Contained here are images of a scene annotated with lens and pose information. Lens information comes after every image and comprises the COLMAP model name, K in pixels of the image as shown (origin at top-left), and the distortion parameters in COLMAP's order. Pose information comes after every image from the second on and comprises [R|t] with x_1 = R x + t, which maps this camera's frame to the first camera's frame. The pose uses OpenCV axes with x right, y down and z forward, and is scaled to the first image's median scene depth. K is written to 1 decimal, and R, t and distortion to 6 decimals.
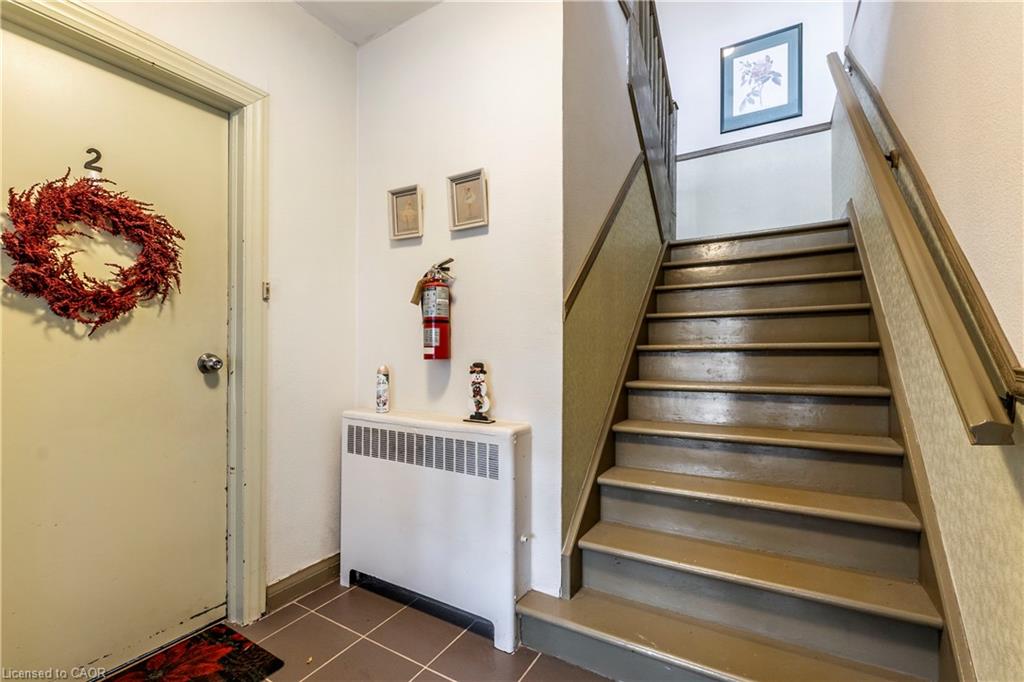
lens RADIAL K [[448.2, 0, 510.0], [0, 448.2, 345.7], [0, 0, 1]] dist [-0.000705, -0.001503]
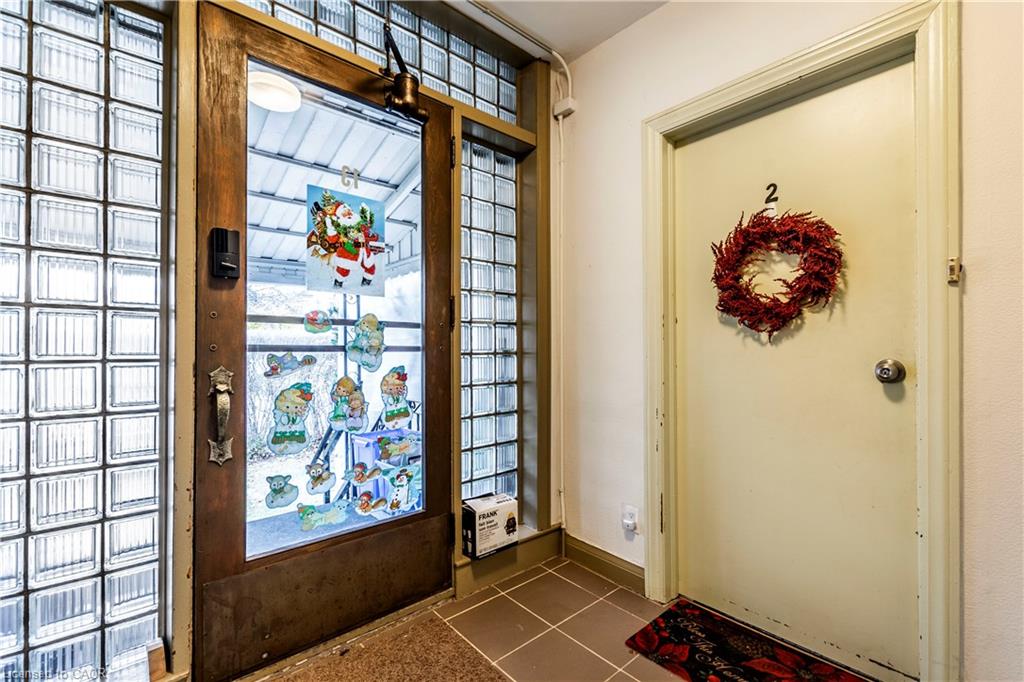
lens RADIAL K [[448.2, 0, 509.9], [0, 448.2, 345.3], [0, 0, 1]] dist [-0.000705, -0.001503]
pose [[-0.301086, -0.008082, -0.953563, 0.388285], [0.007118, 0.999917, -0.010722, -0.006472], [0.953571, -0.010016, -0.301003, 0.672286]]
